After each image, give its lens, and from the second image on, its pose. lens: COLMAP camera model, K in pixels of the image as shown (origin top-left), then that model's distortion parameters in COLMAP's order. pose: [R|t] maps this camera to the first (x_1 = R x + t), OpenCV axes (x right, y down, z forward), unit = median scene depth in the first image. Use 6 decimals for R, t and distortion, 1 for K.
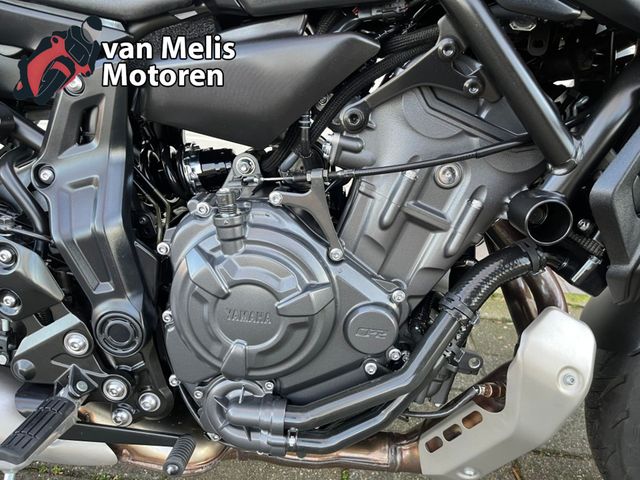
lens RADIAL K [[494.5, 0, 319.6], [0, 494.5, 240.9], [0, 0, 1]] dist [0.040216, -0.053514]
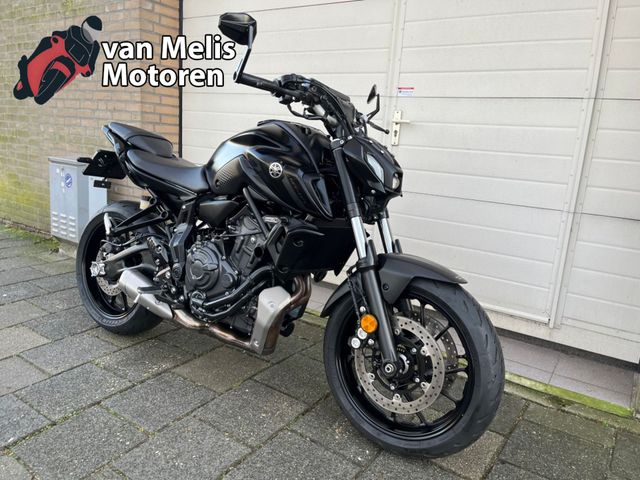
lens RADIAL K [[494.5, 0, 322.9], [0, 494.5, 239.1], [0, 0, 1]] dist [0.040216, -0.053514]
pose [[0.864618, 0.108915, -0.490483, 2.261704], [-0.225299, 0.956616, -0.184731, 0.374505], [0.449084, 0.270227, 0.851646, -1.665286]]
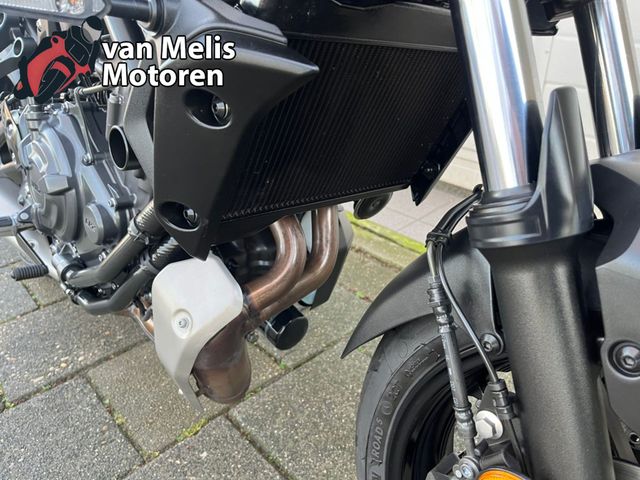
lens RADIAL K [[494.5, 0, 331.5], [0, 494.5, 248.2], [0, 0, 1]] dist [0.040216, -0.053514]
pose [[0.735739, 0.280574, -0.616414, 1.266605], [-0.244960, 0.958776, 0.144028, -0.082035], [0.631413, 0.045029, 0.774138, 0.396603]]
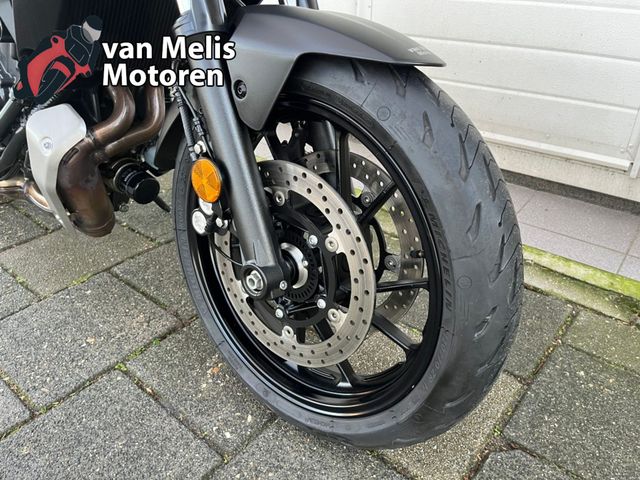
lens RADIAL K [[494.5, 0, 328.9], [0, 494.5, 244.4], [0, 0, 1]] dist [0.040216, -0.053514]
pose [[0.821236, 0.248696, -0.513538, 2.049941], [-0.209901, 0.968580, 0.133395, 0.182032], [0.530577, -0.001757, 0.847635, 0.145239]]
